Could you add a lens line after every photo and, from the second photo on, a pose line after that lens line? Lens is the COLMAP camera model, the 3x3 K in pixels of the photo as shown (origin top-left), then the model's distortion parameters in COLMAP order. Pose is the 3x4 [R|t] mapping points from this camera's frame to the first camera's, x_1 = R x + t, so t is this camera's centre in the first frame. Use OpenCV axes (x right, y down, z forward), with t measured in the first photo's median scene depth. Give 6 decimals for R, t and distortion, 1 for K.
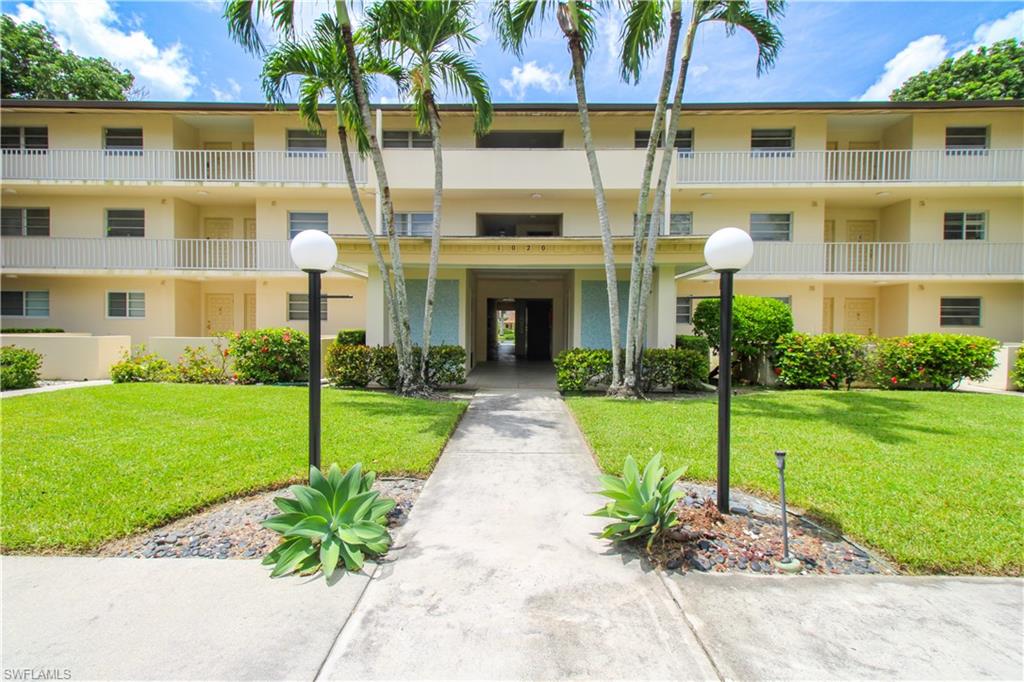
lens RADIAL K [[479.2, 0, 500.9], [0, 479.2, 332.1], [0, 0, 1]] dist [0.031259, -0.012590]
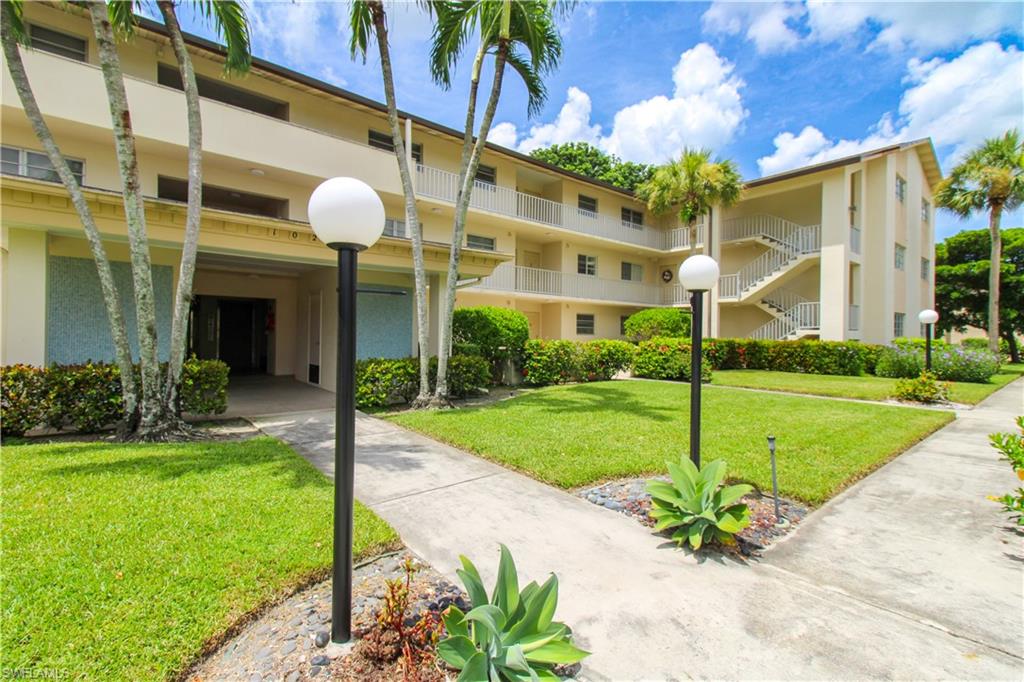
lens RADIAL K [[479.2, 0, 500.9], [0, 479.2, 332.1], [0, 0, 1]] dist [0.031259, -0.012590]
pose [[0.732859, 0.006268, 0.680352, -0.285649], [0.001092, 0.999945, -0.010389, -0.005972], [-0.680380, 0.008357, 0.732812, 0.191678]]
